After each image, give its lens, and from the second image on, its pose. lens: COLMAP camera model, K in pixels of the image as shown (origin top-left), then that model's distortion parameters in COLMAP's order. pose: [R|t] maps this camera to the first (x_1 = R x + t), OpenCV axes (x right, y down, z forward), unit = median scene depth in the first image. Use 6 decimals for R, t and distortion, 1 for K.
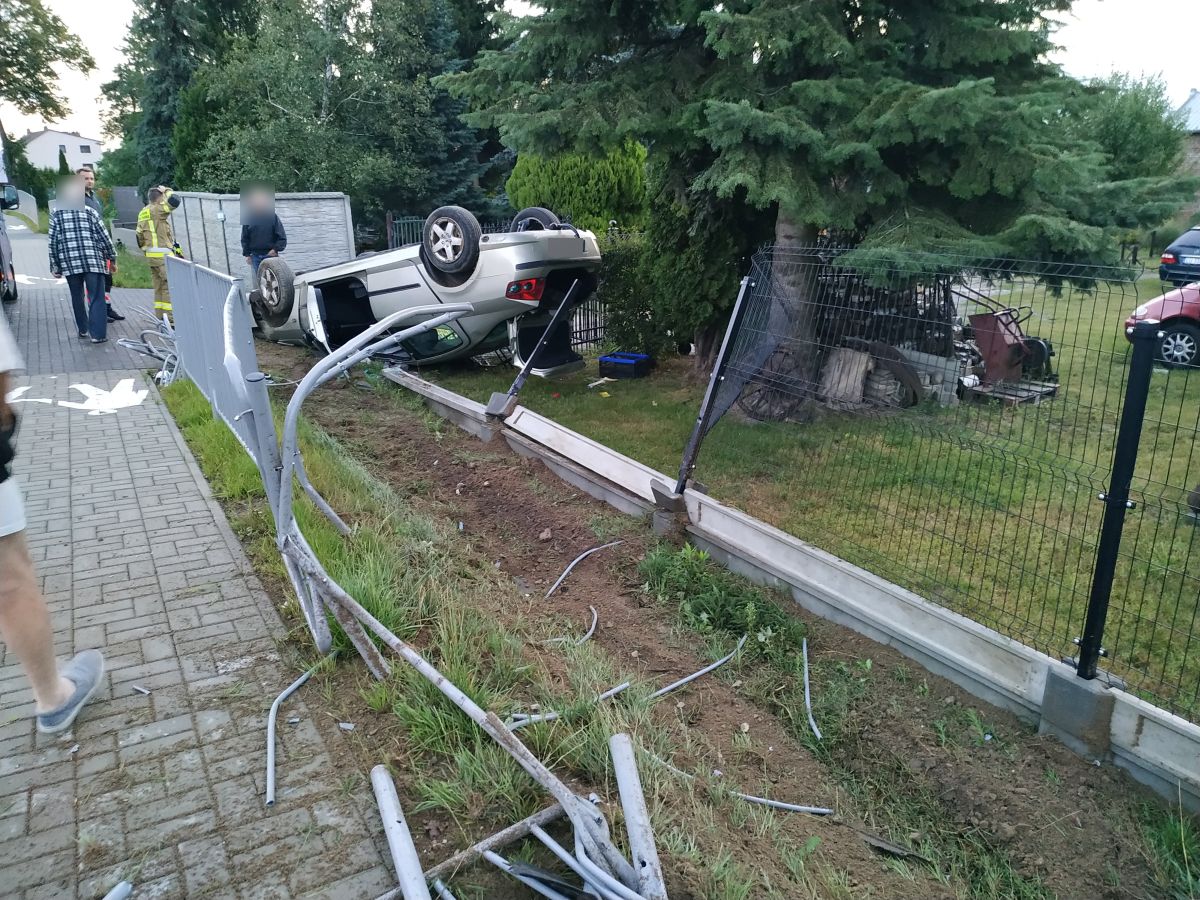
lens RADIAL K [[876.2, 0, 597.1], [0, 876.2, 449.8], [0, 0, 1]] dist [0.011703, -0.028010]
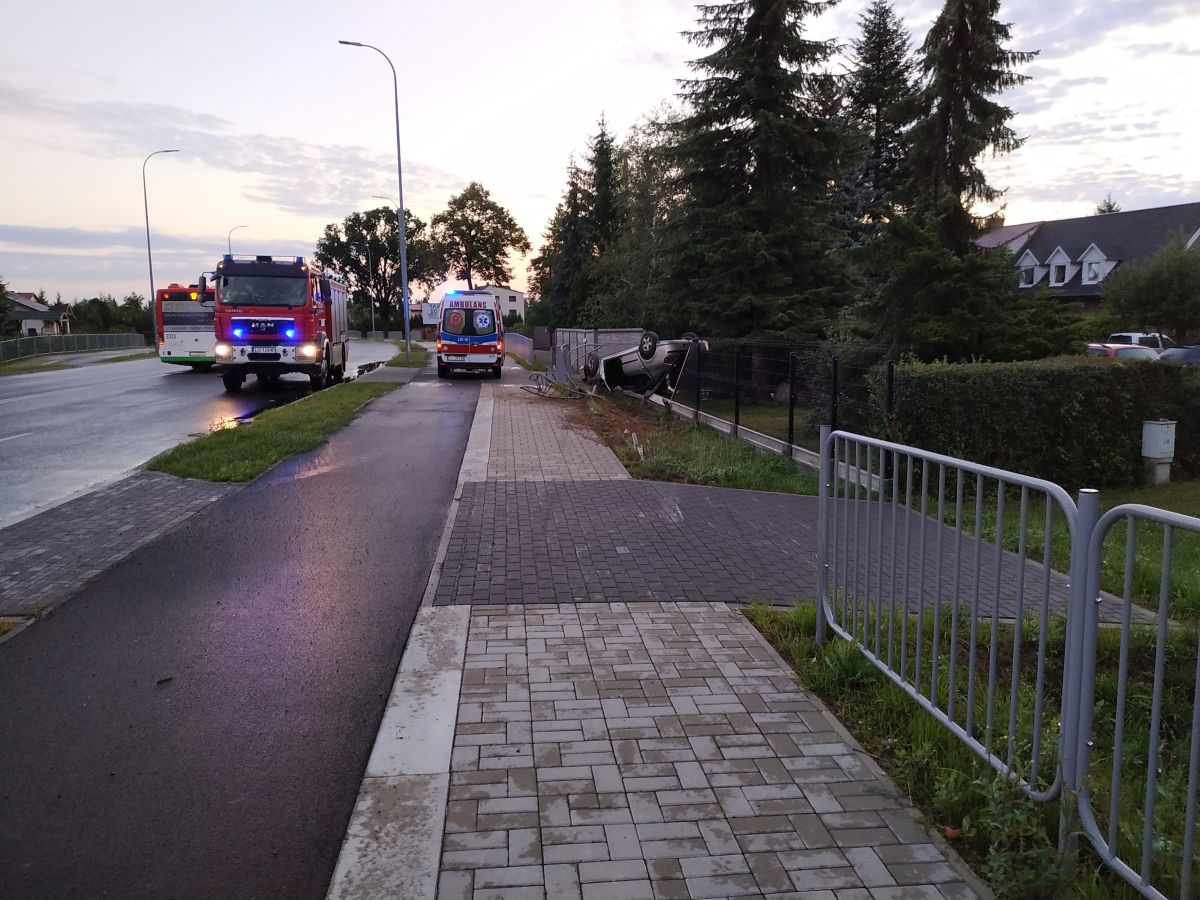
lens RADIAL K [[871.1, 0, 591.2], [0, 871.1, 447.9], [0, 0, 1]] dist [0.072562, -0.140600]
pose [[0.916252, 0.049814, -0.397493, 0.900488], [-0.109337, 0.985663, -0.128506, 0.534024], [0.385393, 0.161205, 0.908562, -1.768454]]
